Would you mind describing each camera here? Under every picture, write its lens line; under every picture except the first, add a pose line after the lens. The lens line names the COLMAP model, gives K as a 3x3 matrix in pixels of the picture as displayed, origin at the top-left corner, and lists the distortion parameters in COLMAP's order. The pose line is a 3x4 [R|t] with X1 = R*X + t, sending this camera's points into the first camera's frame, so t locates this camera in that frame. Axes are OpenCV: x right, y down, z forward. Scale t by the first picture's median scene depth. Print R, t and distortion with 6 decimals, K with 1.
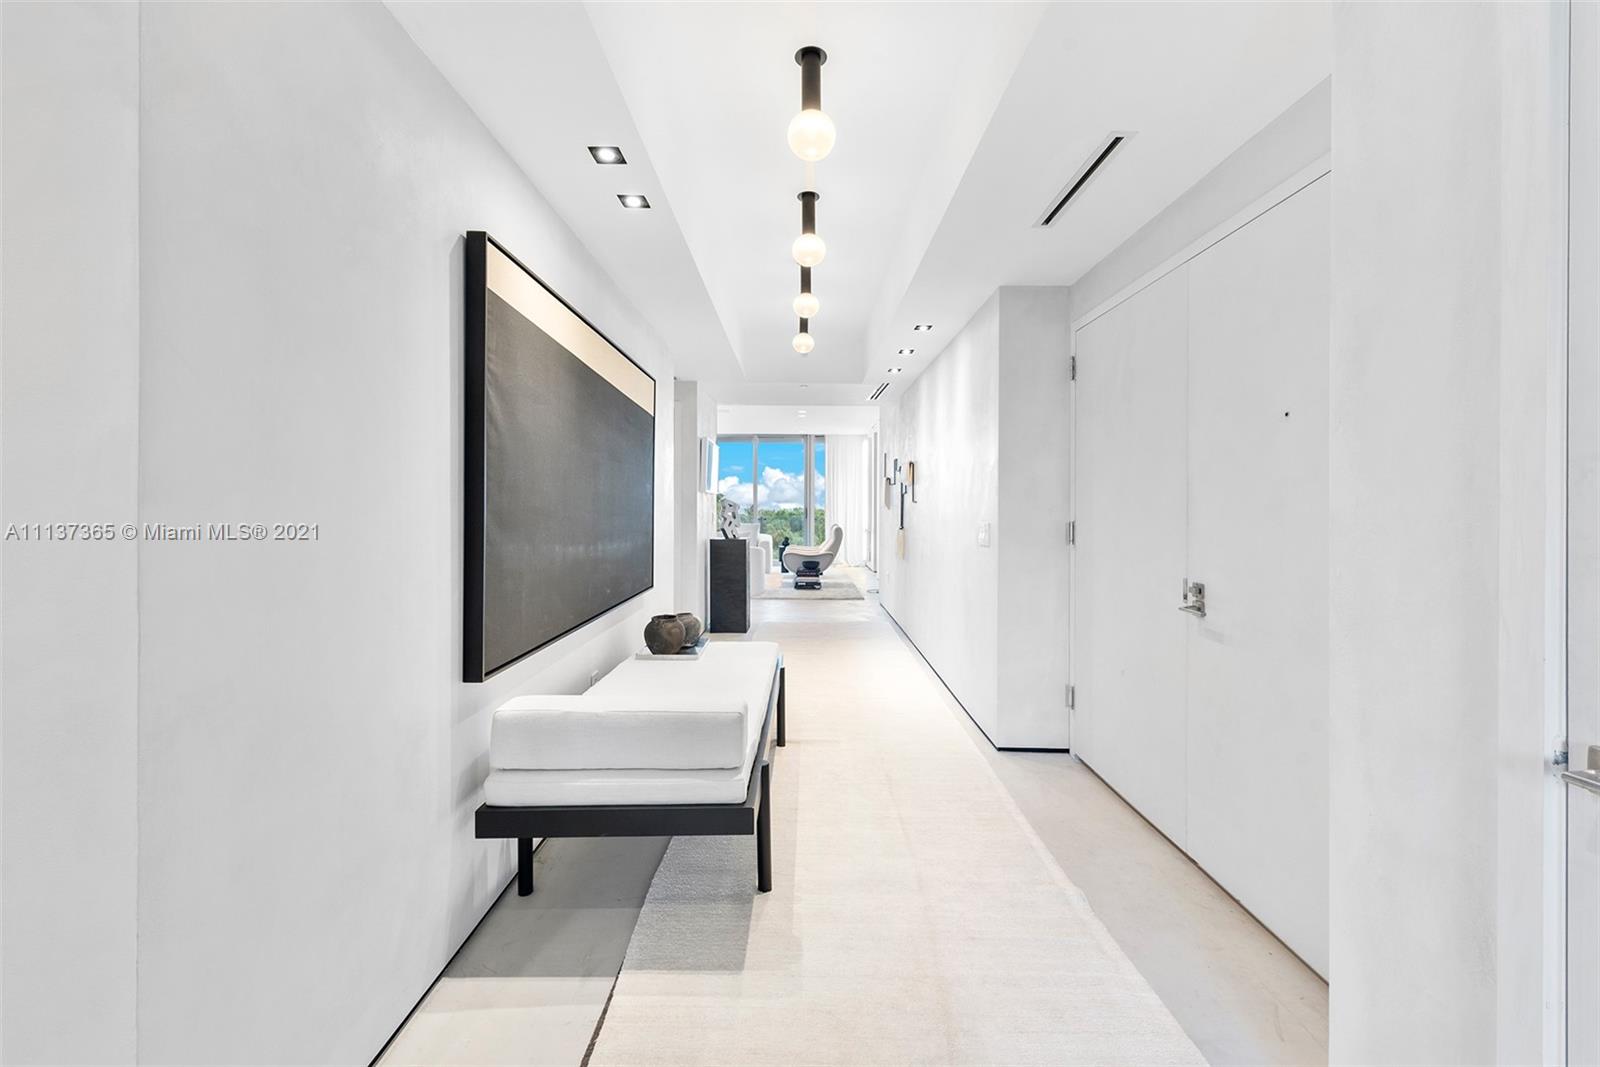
lens RADIAL K [[627.1, 0, 807.1], [0, 627.1, 532.0], [0, 0, 1]] dist [0.005398, 0.000073]
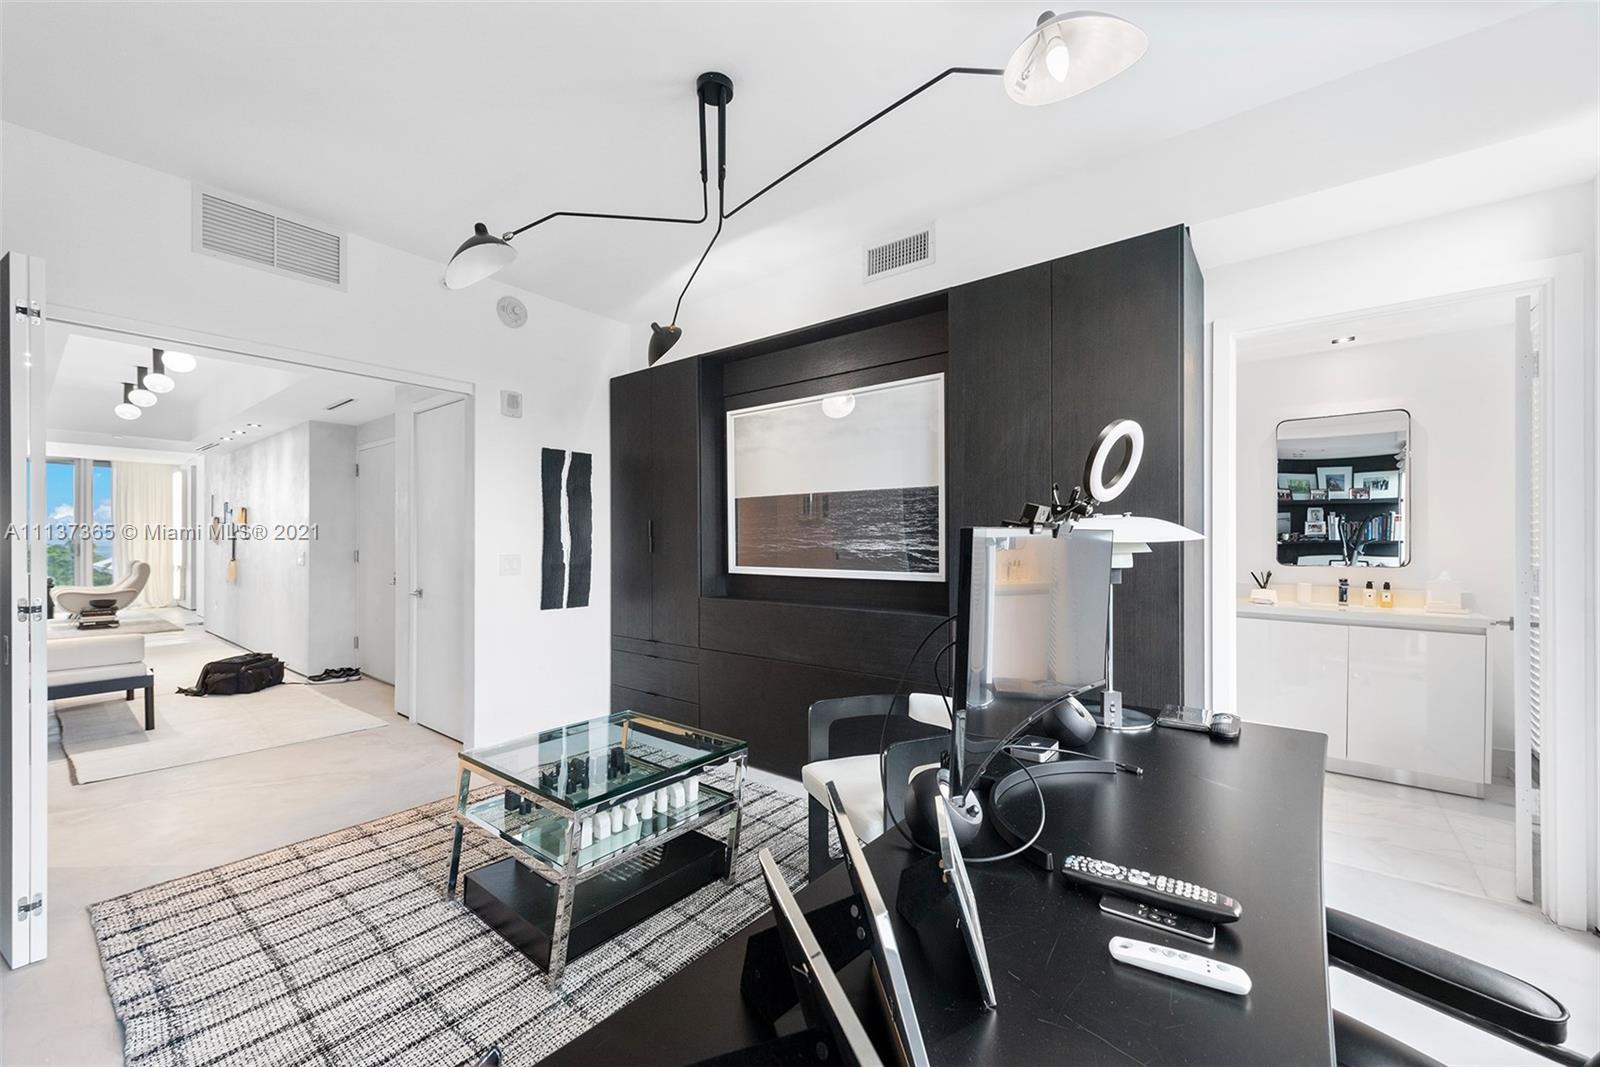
lens RADIAL K [[627.1, 0, 807.1], [0, 627.1, 532.0], [0, 0, 1]] dist [0.005398, 0.000073]
pose [[0.624971, 0.007290, 0.780614, -0.100186], [0.034591, 0.998716, -0.037021, 0.021569], [-0.779881, 0.050139, 0.623916, -0.590101]]
